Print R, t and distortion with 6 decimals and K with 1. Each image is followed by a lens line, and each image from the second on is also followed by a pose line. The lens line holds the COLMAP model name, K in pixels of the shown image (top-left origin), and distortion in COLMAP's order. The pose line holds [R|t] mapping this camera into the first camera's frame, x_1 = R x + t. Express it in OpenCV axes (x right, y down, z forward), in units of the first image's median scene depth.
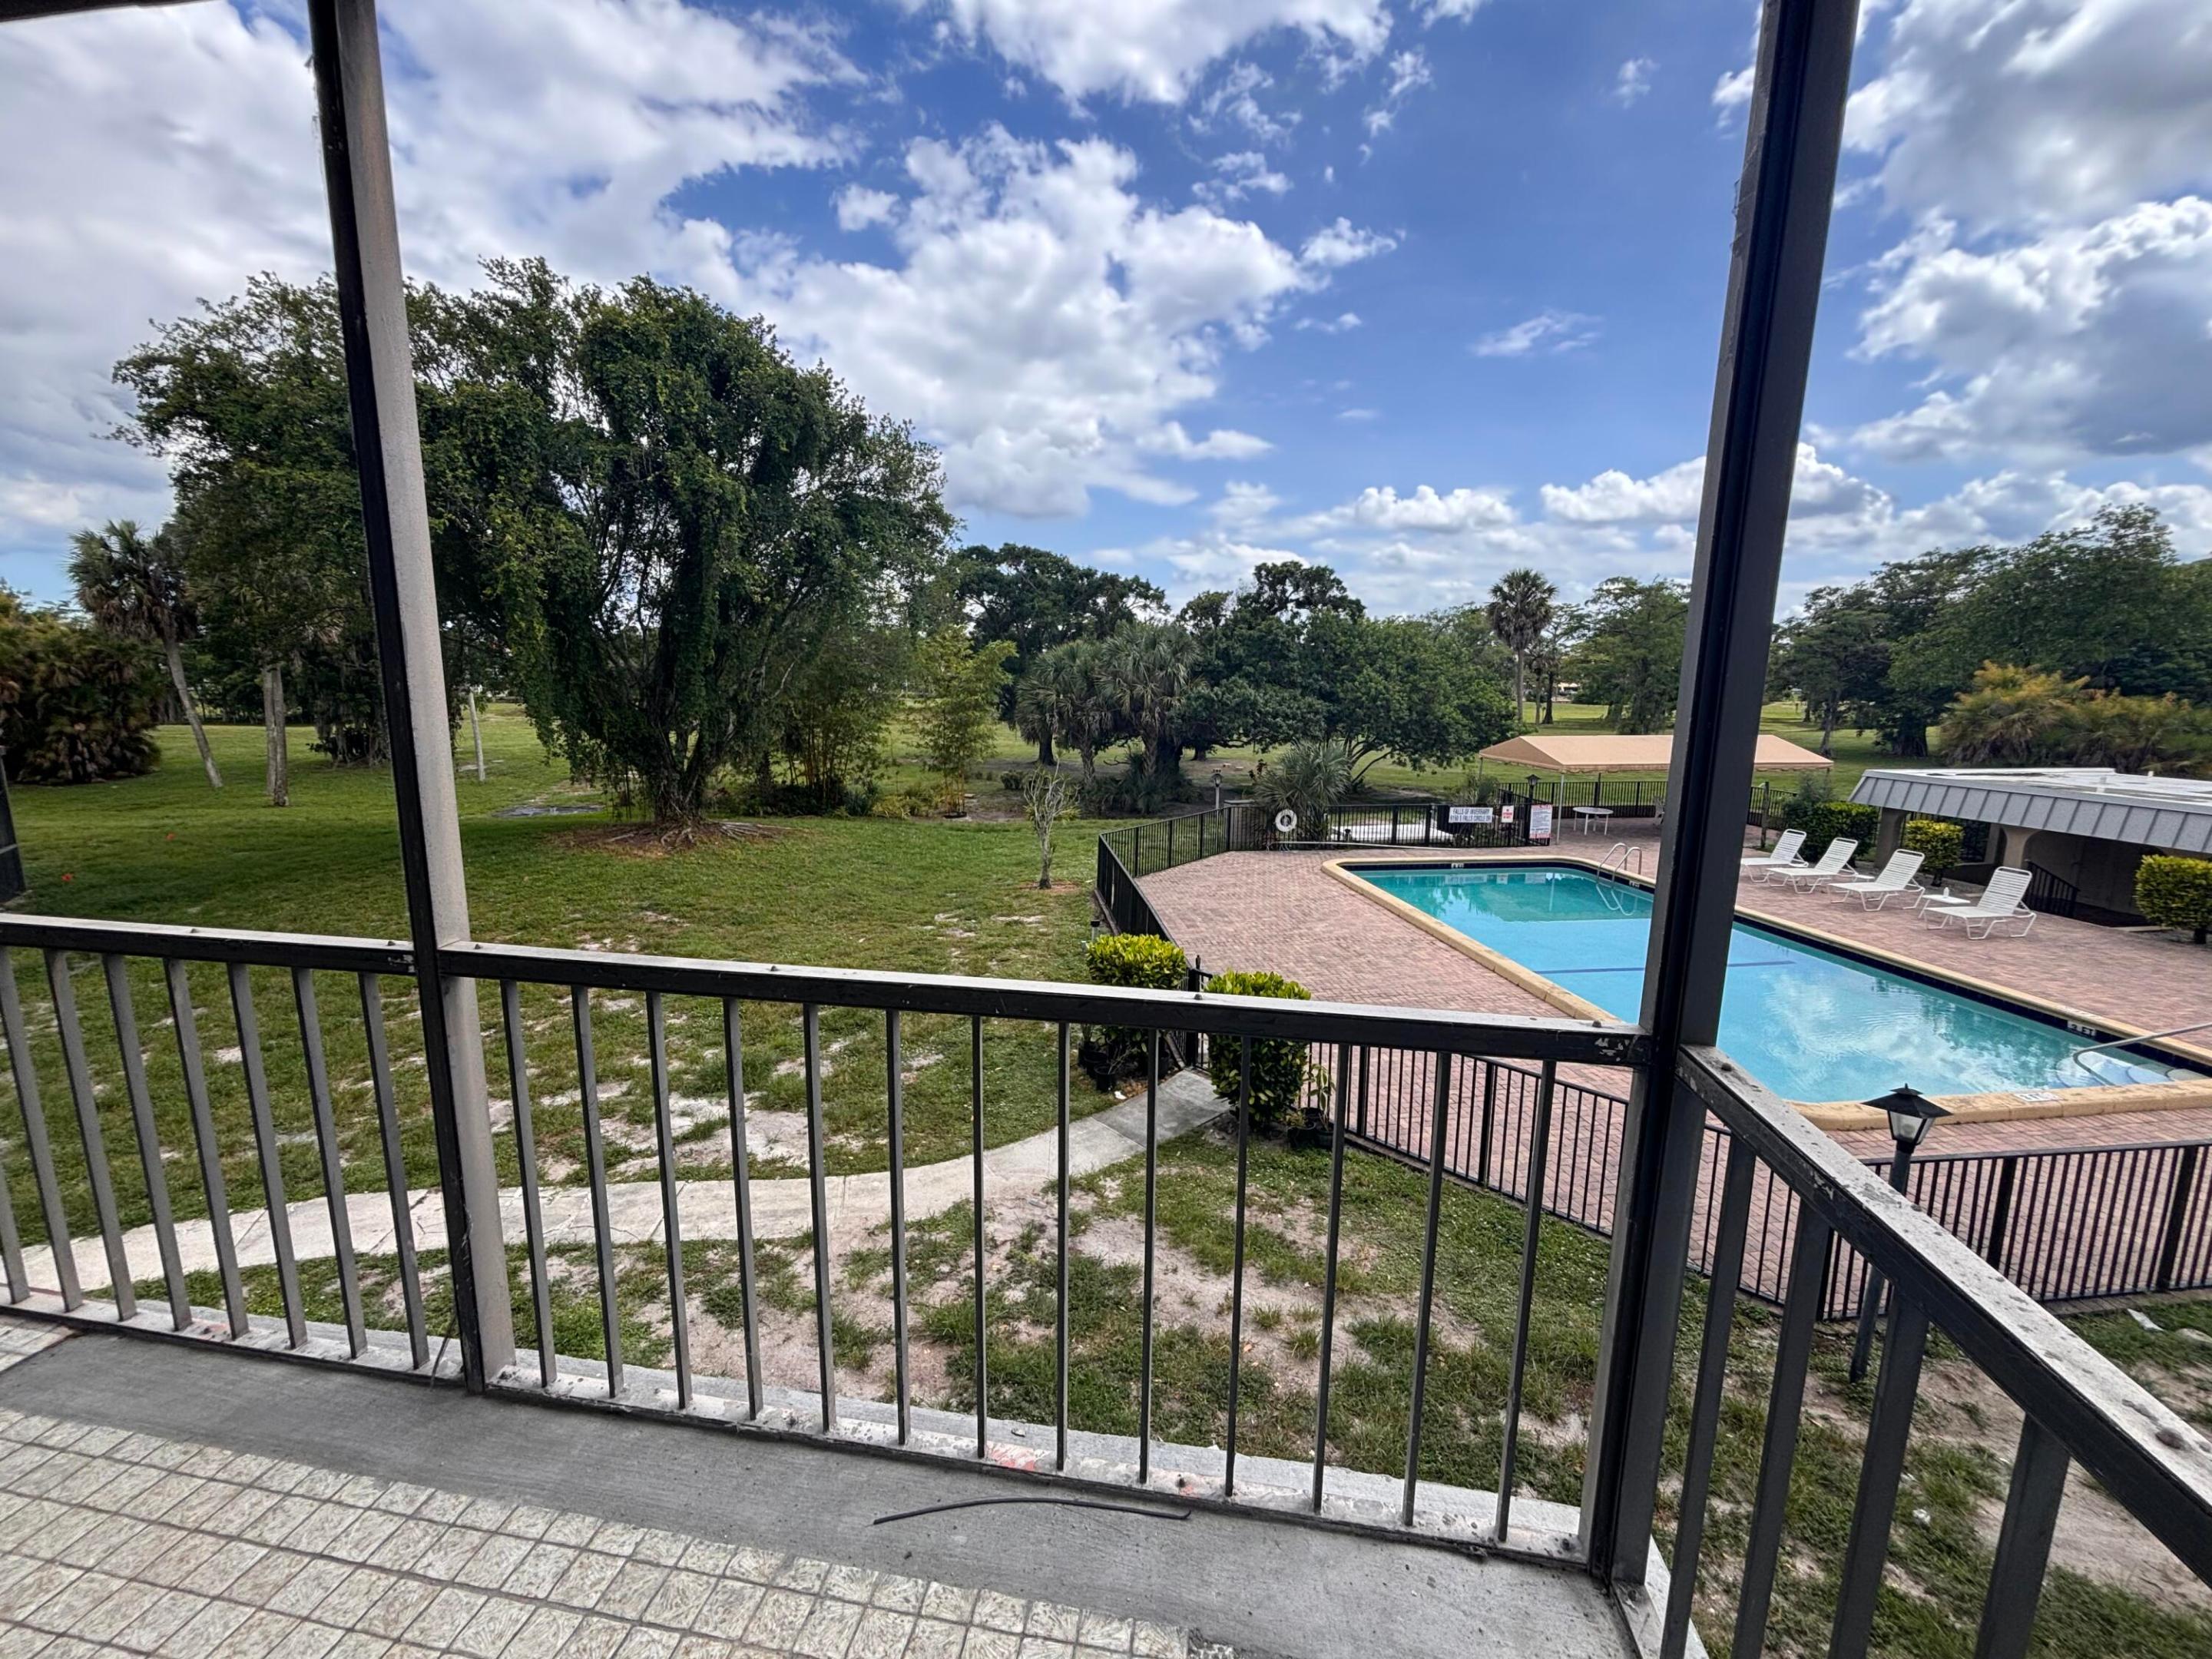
lens RADIAL K [[899.4, 0, 1090.7], [0, 899.4, 825.7], [0, 0, 1]] dist [0.000103, 0.000712]
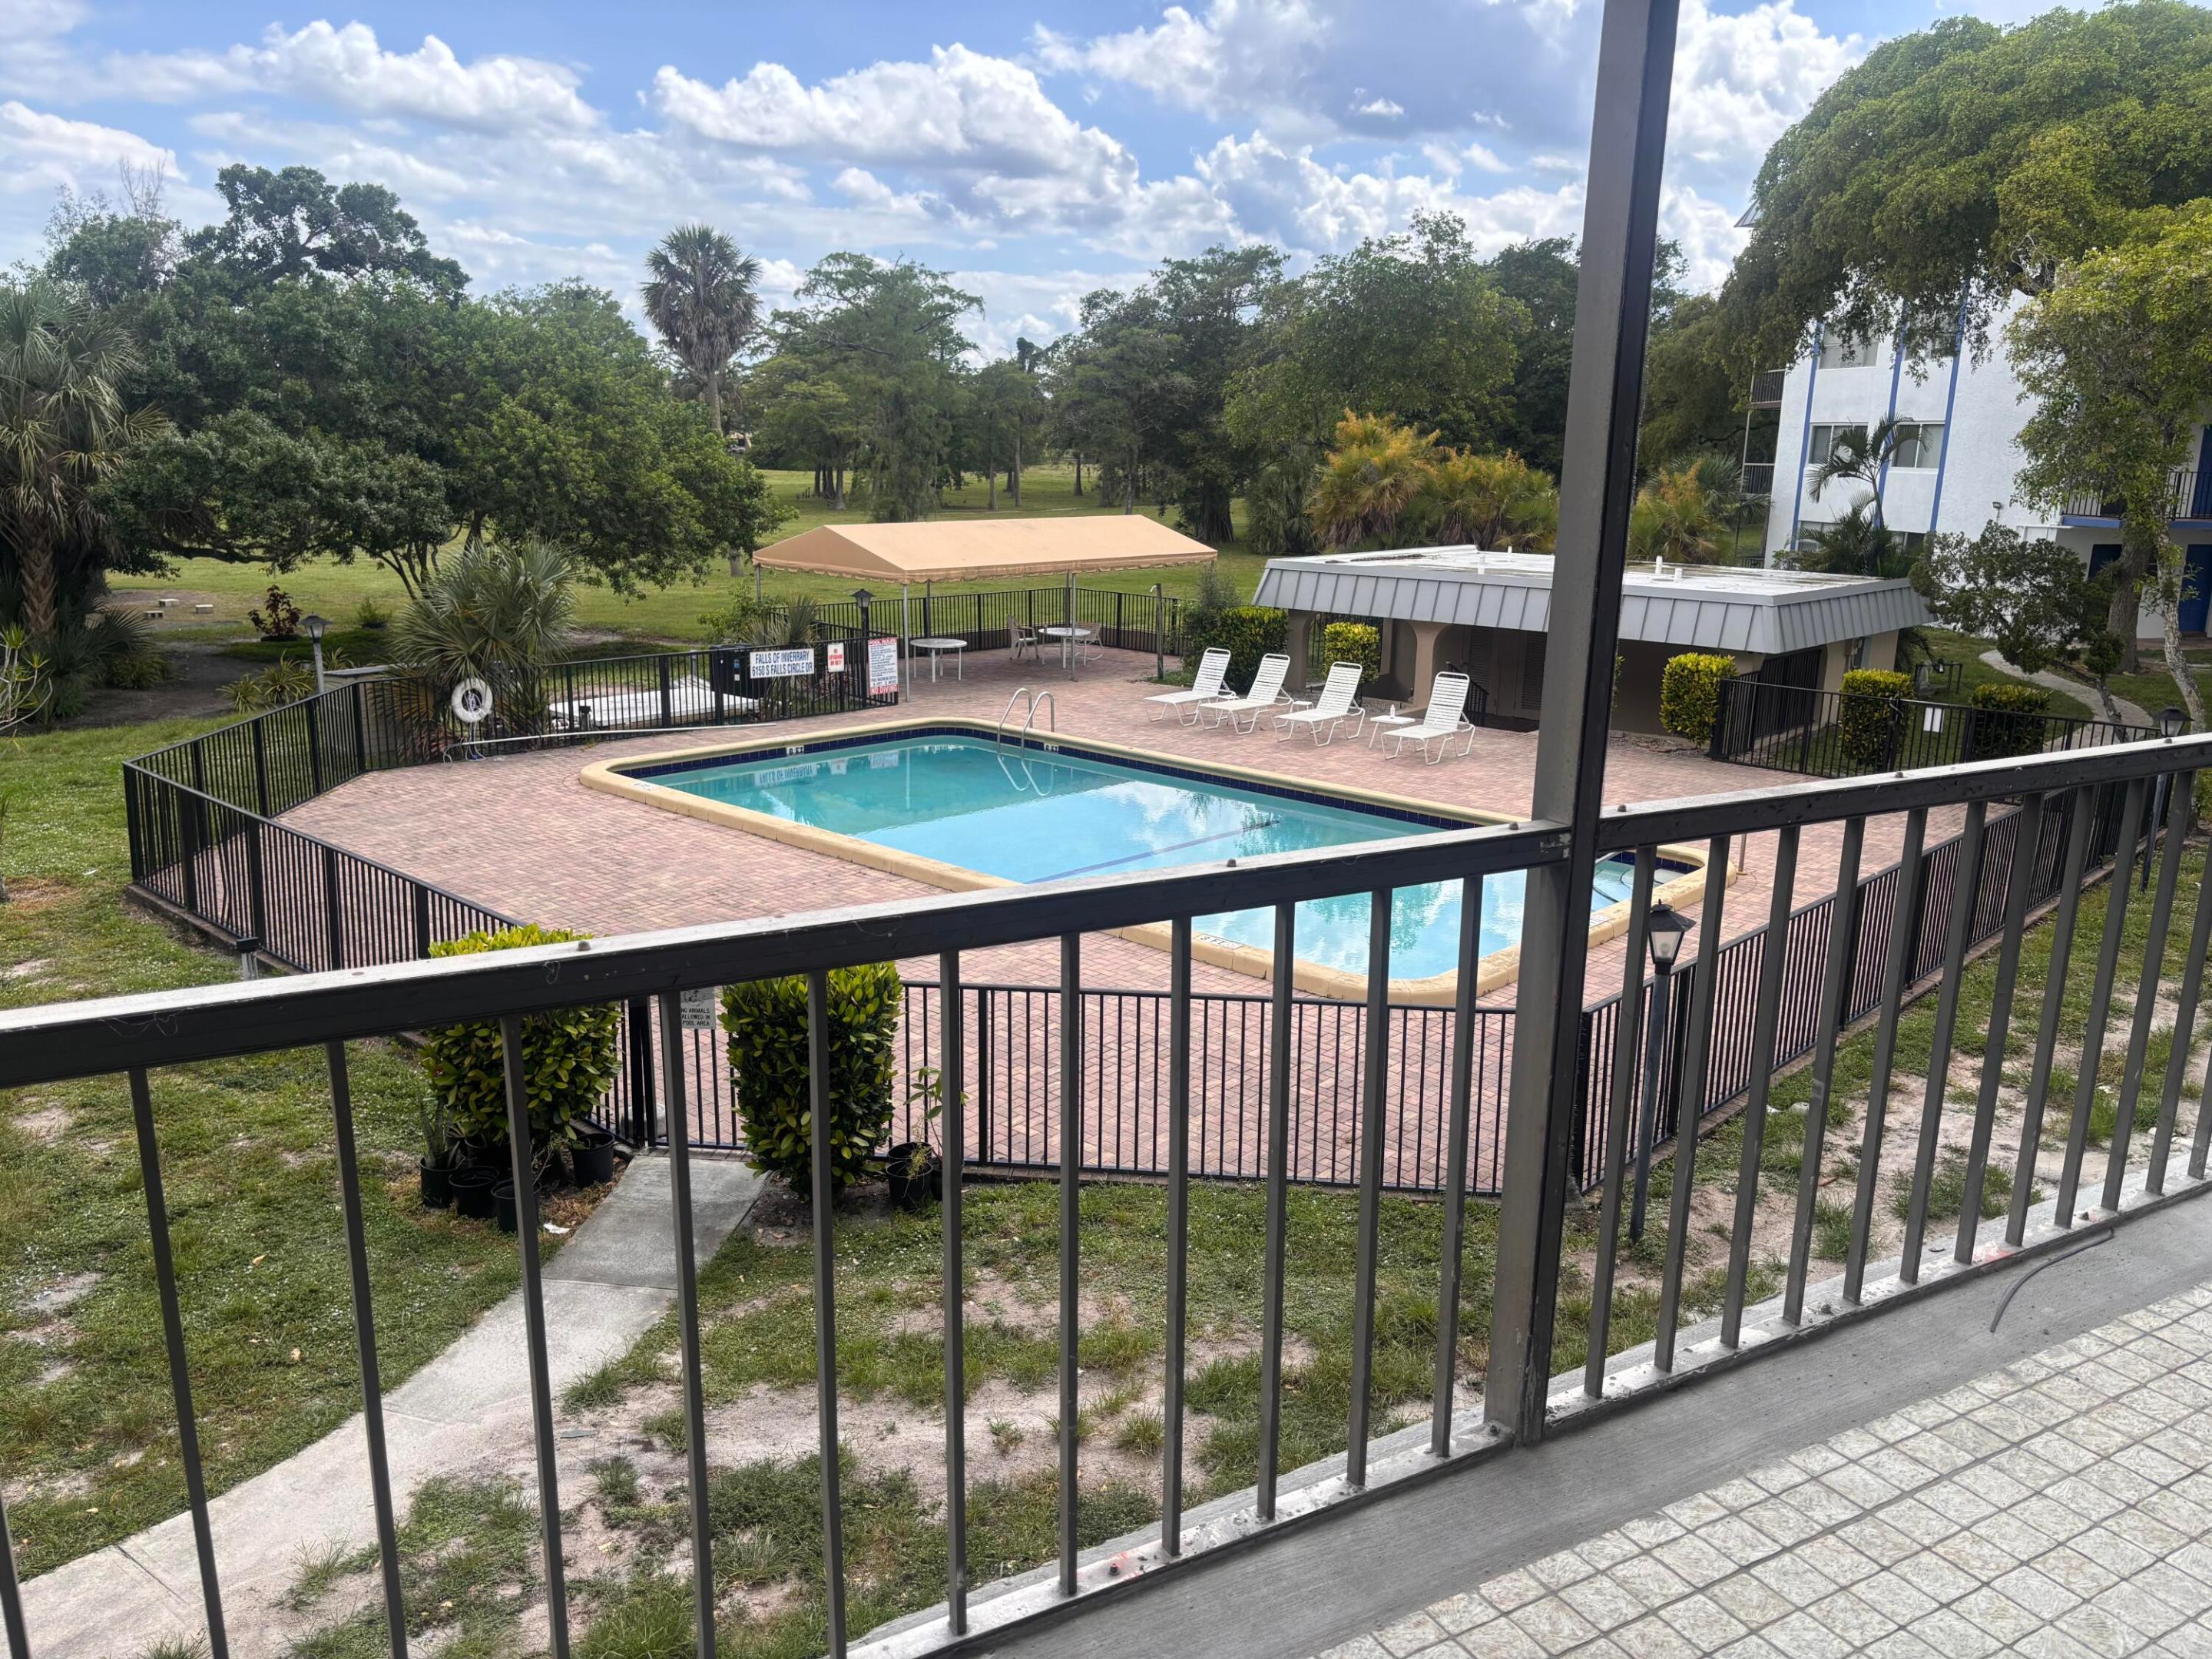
lens RADIAL K [[1711.3, 0, 1106.0], [0, 1711.3, 829.5], [0, 0, 1]] dist [0.038351, -0.005301]
pose [[0.763514, -0.137567, 0.630968, -0.130835], [0.091684, 0.990242, 0.104954, -0.002444], [-0.639249, -0.022284, 0.768677, 0.010043]]
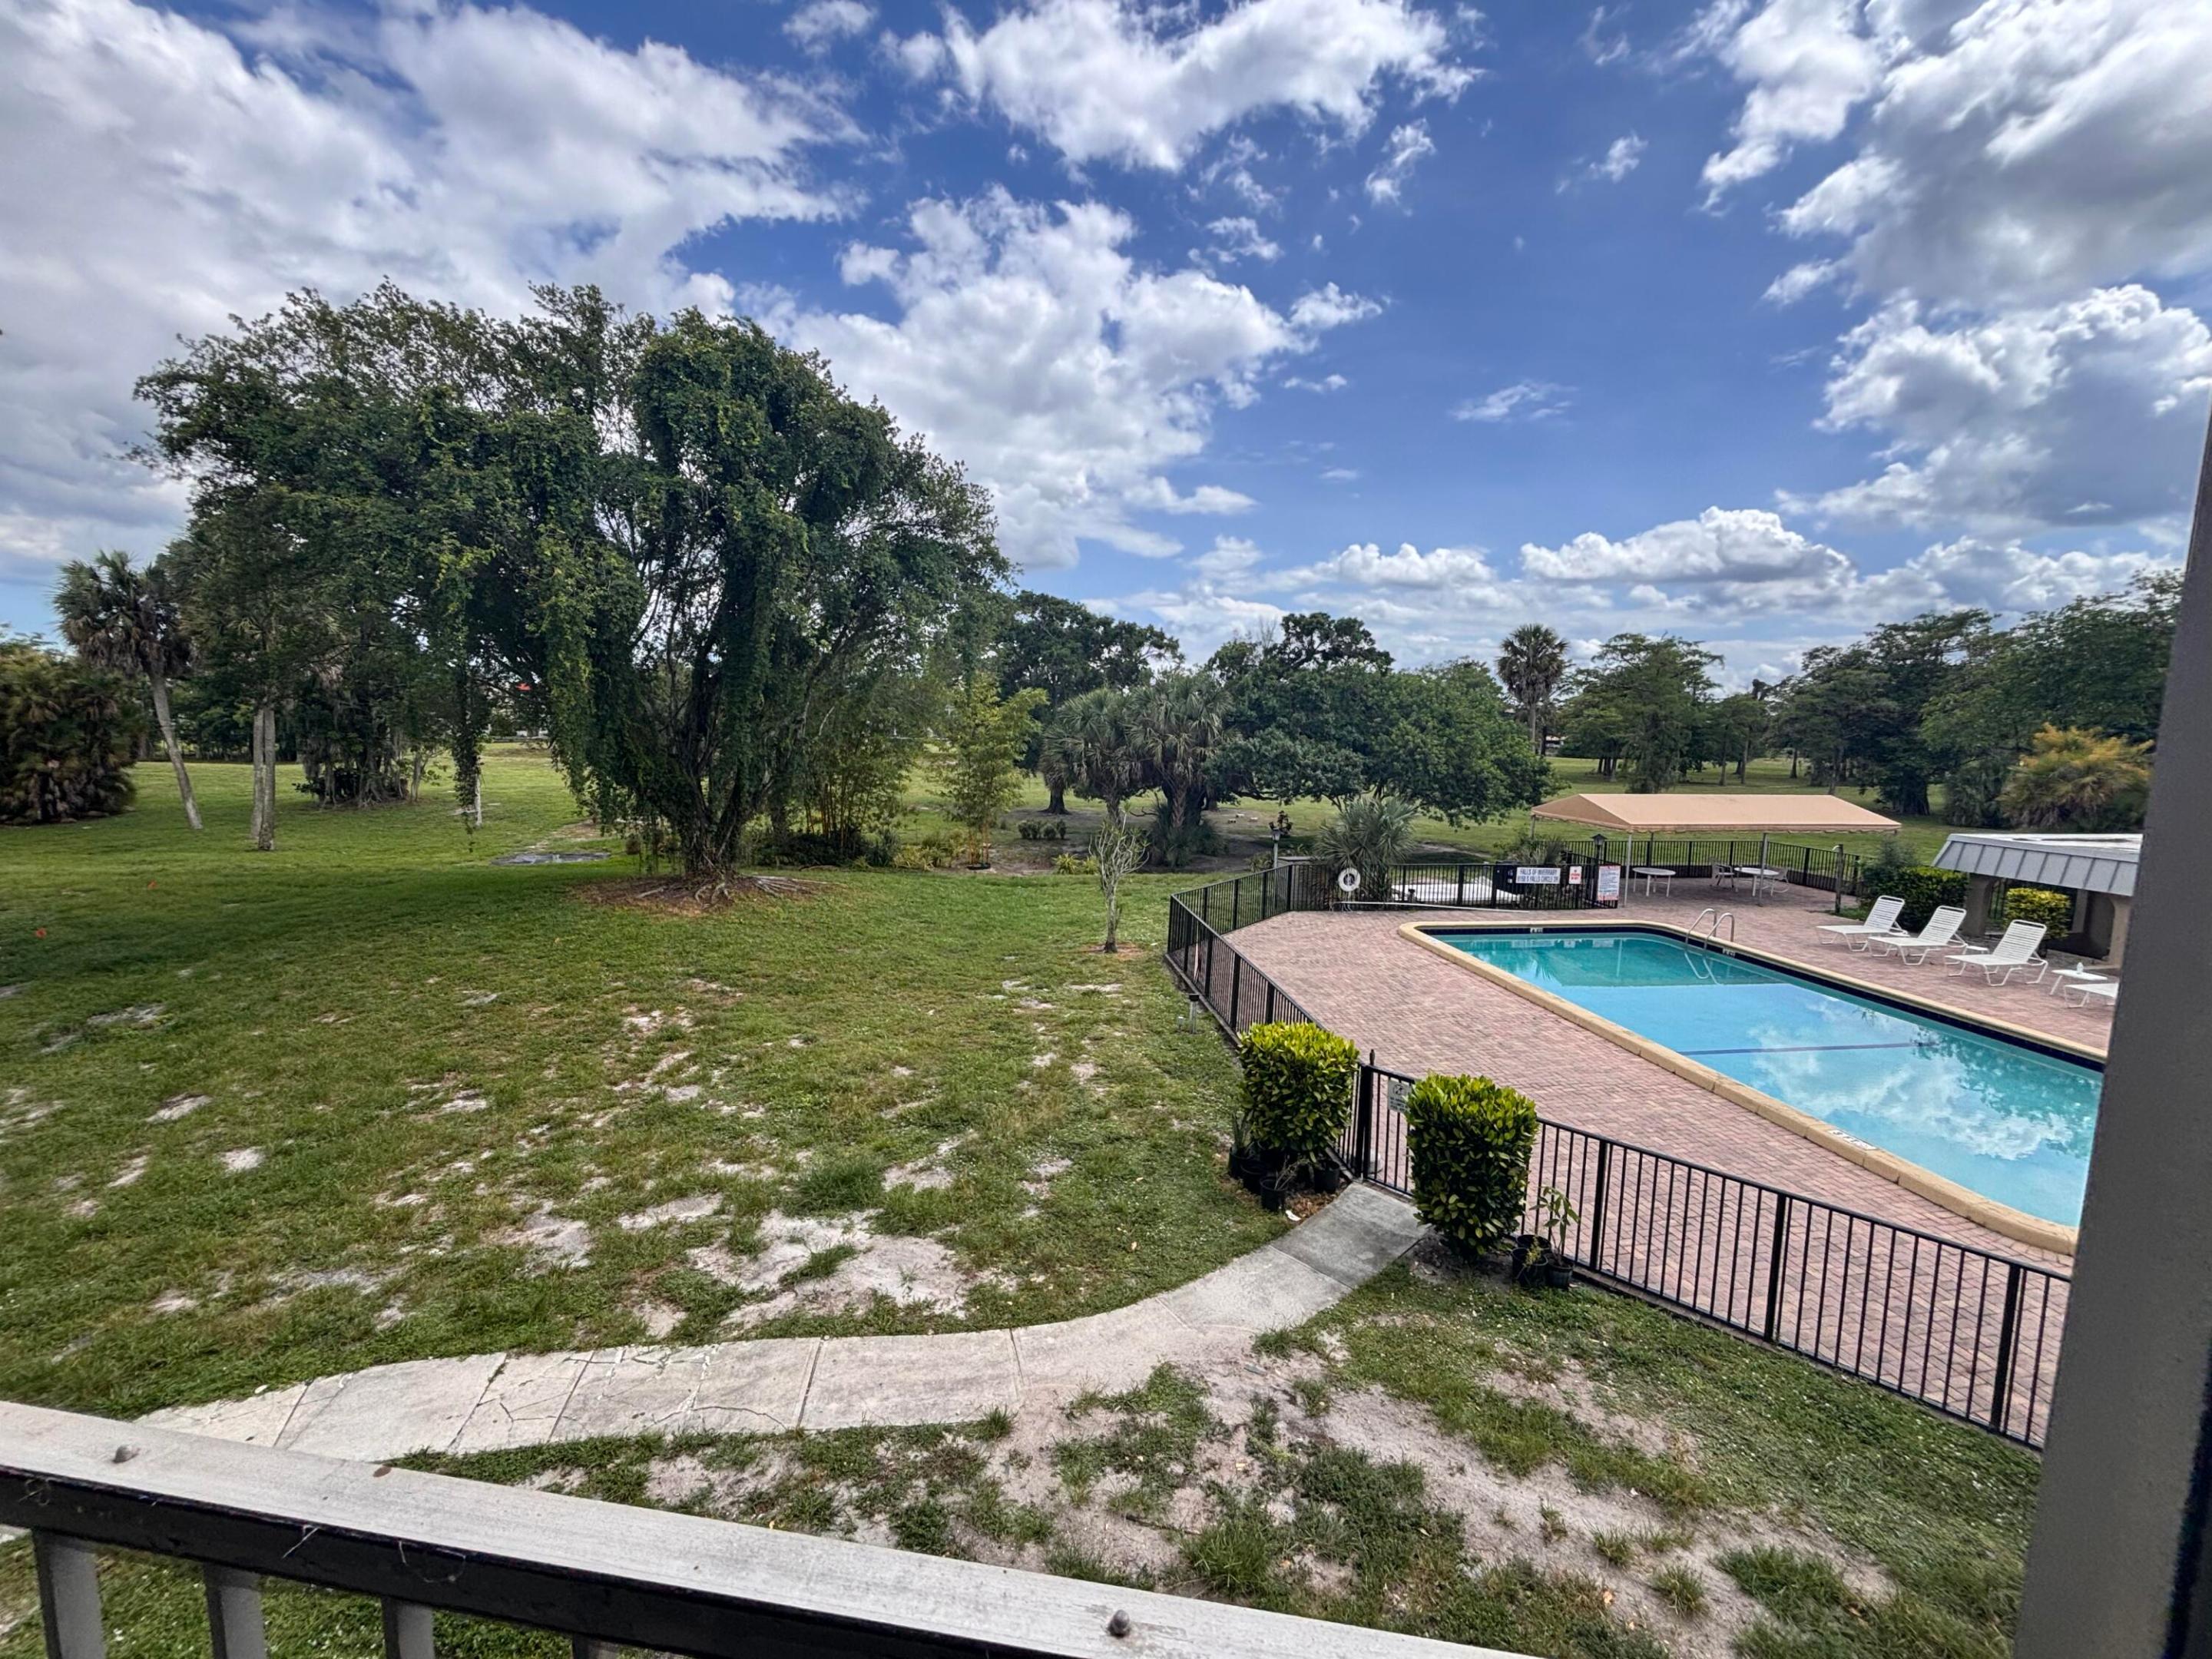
lens RADIAL K [[899.4, 0, 1090.7], [0, 899.4, 825.7], [0, 0, 1]] dist [0.000103, 0.000712]
pose [[0.999715, 0.011181, 0.021104, -0.074184], [-0.010086, 0.998631, -0.051321, -0.010836], [-0.021649, 0.051093, 0.998459, 0.048980]]
